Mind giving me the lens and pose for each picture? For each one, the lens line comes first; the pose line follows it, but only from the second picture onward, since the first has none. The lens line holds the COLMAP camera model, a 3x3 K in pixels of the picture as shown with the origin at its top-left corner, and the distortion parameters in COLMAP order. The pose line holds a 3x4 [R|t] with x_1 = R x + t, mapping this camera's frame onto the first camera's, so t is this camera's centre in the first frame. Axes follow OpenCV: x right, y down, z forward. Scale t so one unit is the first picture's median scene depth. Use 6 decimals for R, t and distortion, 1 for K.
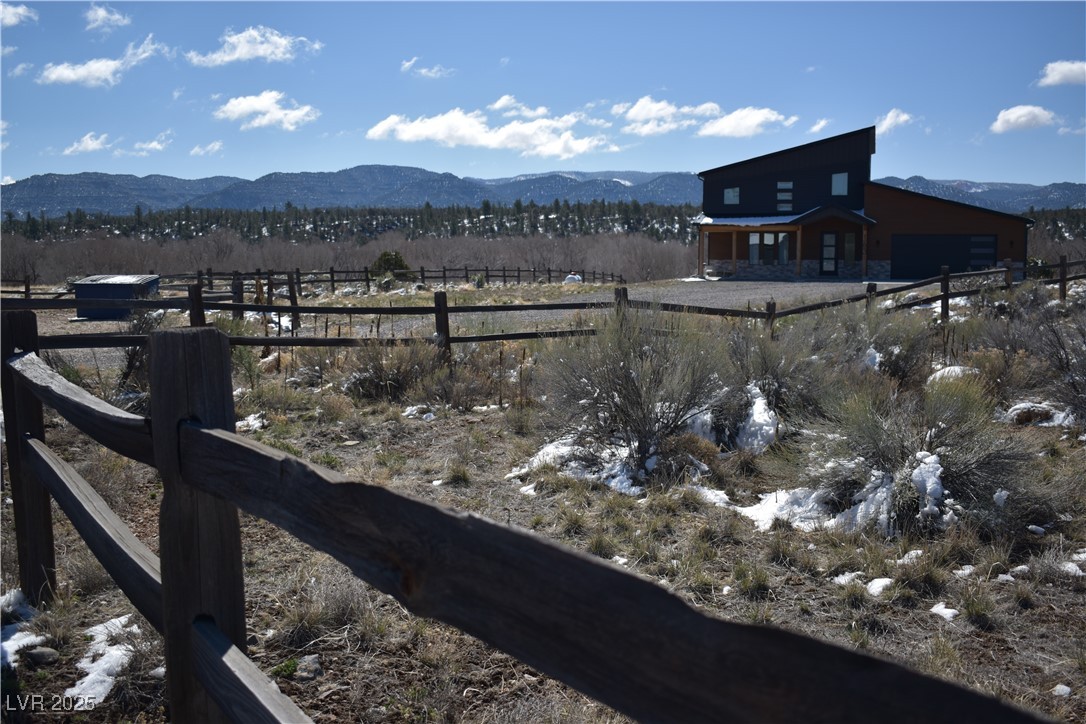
lens RADIAL K [[1144.0, 0, 544.6], [0, 1144.0, 356.4], [0, 0, 1]] dist [-0.067304, 0.000000]
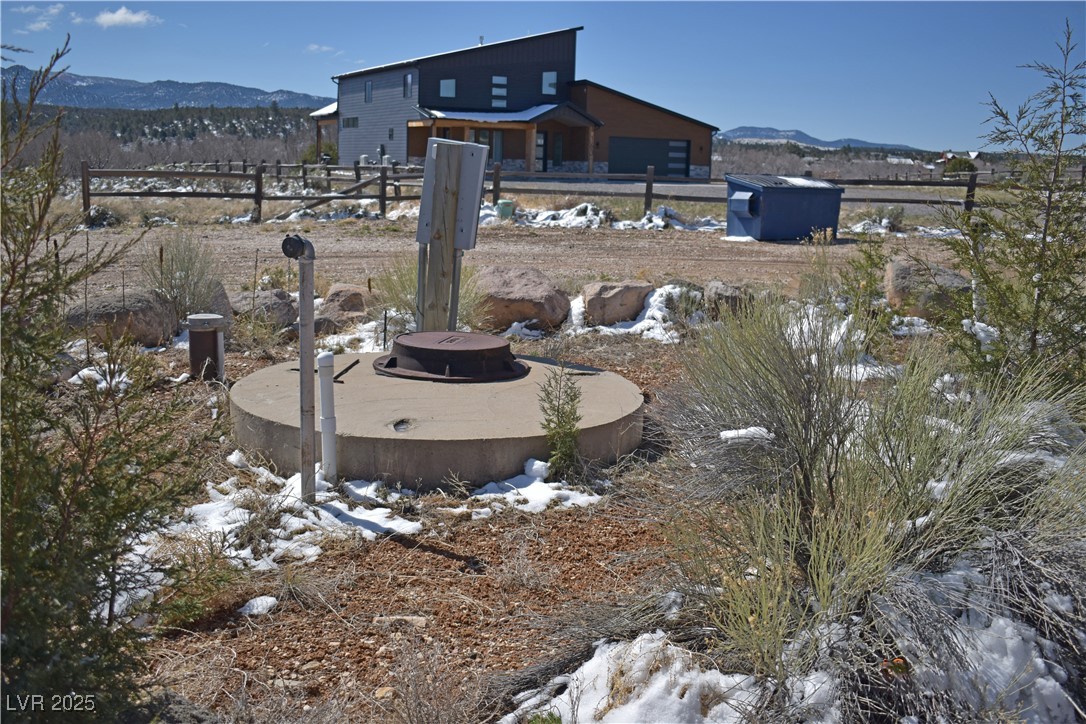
lens RADIAL K [[1144.0, 0, 542.1], [0, 1144.0, 358.3], [0, 0, 1]] dist [-0.067304, 0.000000]
pose [[0.734555, -0.093471, 0.672081, -0.035475], [0.031012, 0.994056, 0.104356, -0.001403], [-0.677840, -0.055813, 0.733088, 0.021815]]
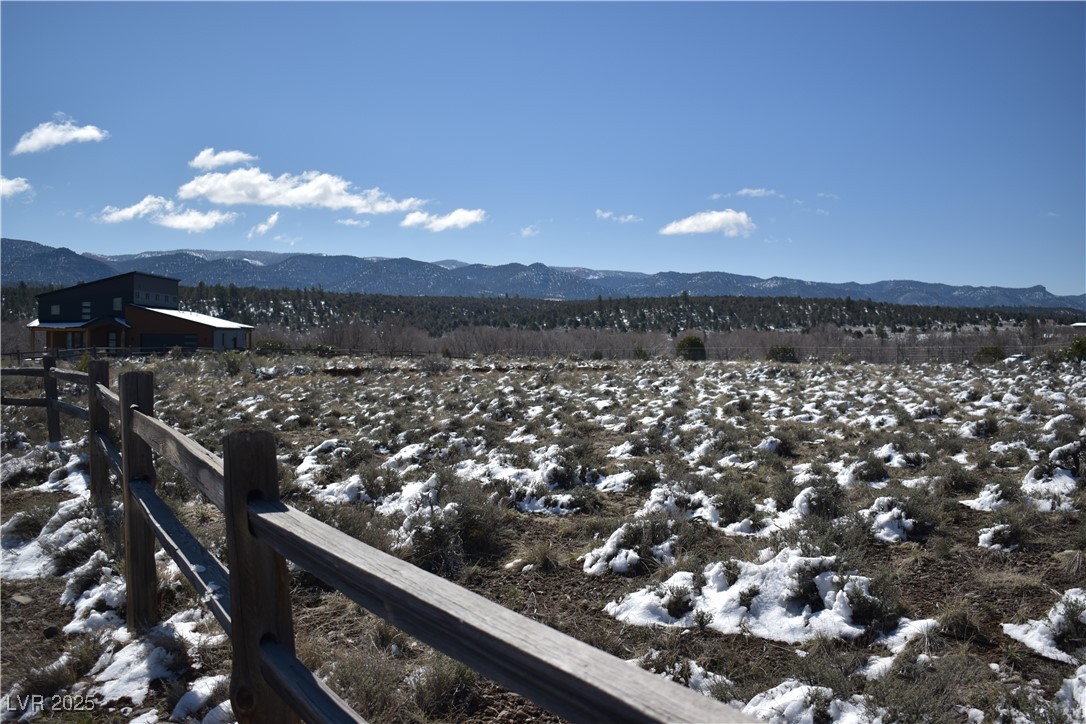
lens RADIAL K [[1144.0, 0, 542.9], [0, 1144.0, 354.2], [0, 0, 1]] dist [-0.067304, 0.000000]
pose [[0.950922, 0.004017, 0.309405, 0.028012], [0.018558, 0.997376, -0.069983, 0.004588], [-0.308874, 0.072291, 0.948352, -0.067065]]
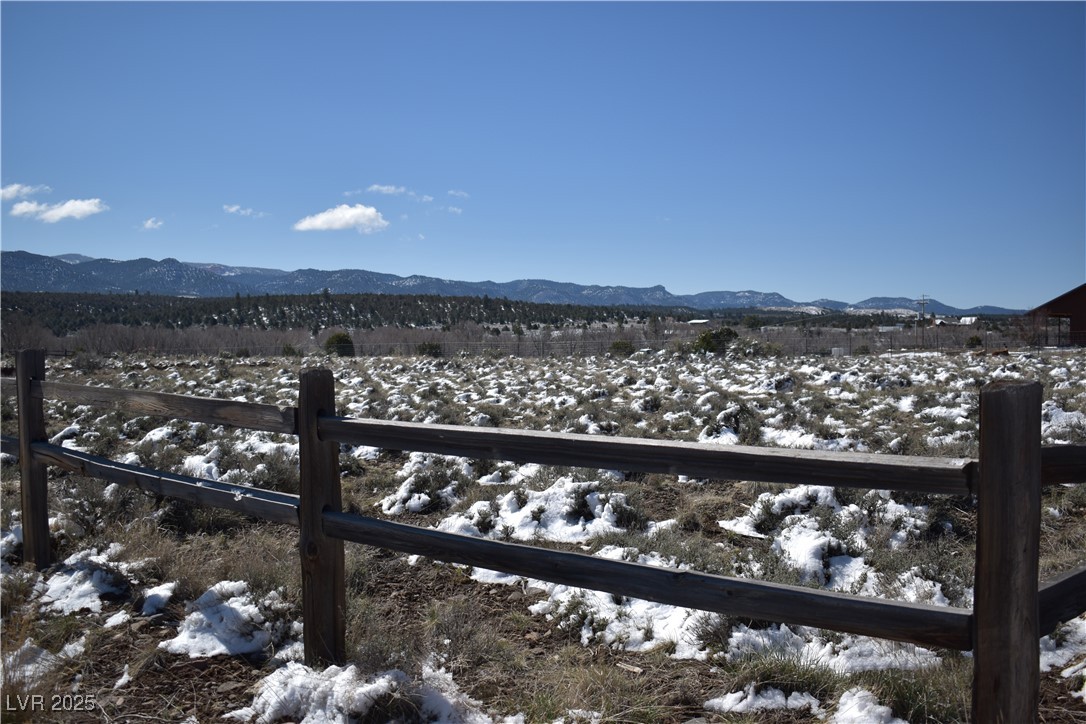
lens RADIAL K [[1144.0, 0, 543.2], [0, 1144.0, 362.8], [0, 0, 1]] dist [-0.067304, 0.000000]
pose [[0.809694, -0.009259, 0.586779, 0.025905], [0.047730, 0.997602, -0.050122, 0.004851], [-0.584908, 0.068591, 0.808194, -0.068405]]
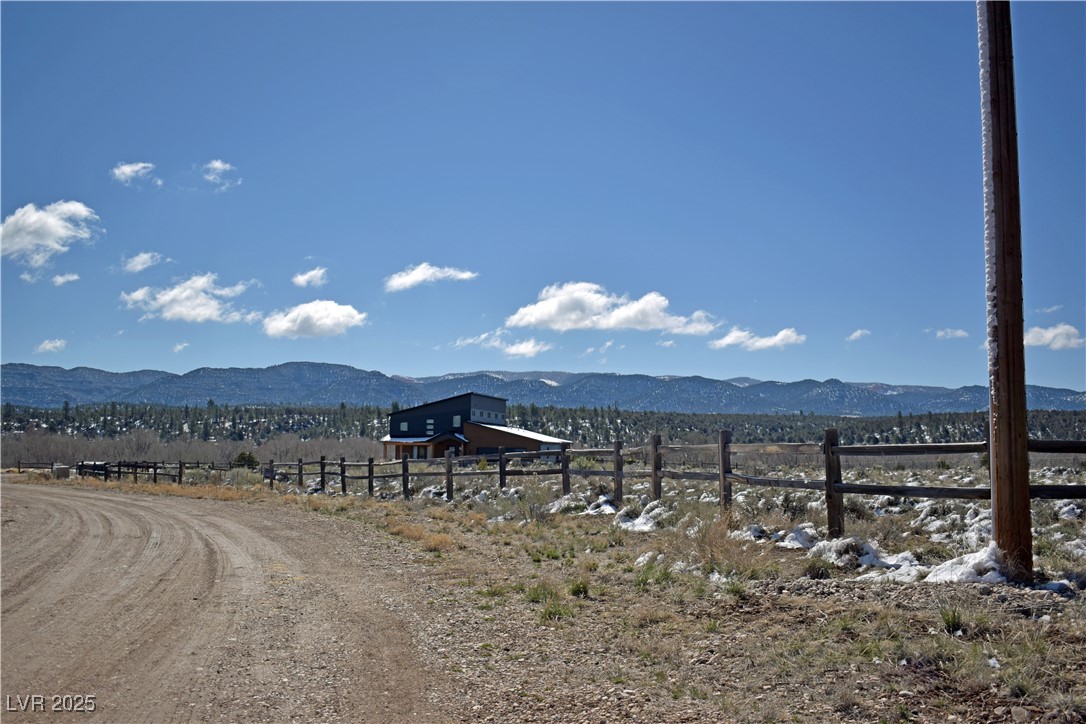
lens RADIAL K [[1144.0, 0, 543.5], [0, 1144.0, 354.0], [0, 0, 1]] dist [-0.067304, 0.000000]
pose [[0.998098, 0.014739, 0.059866, 0.023703], [-0.004078, 0.984659, -0.174442, 0.006172], [-0.061519, 0.173866, 0.982846, -0.077541]]
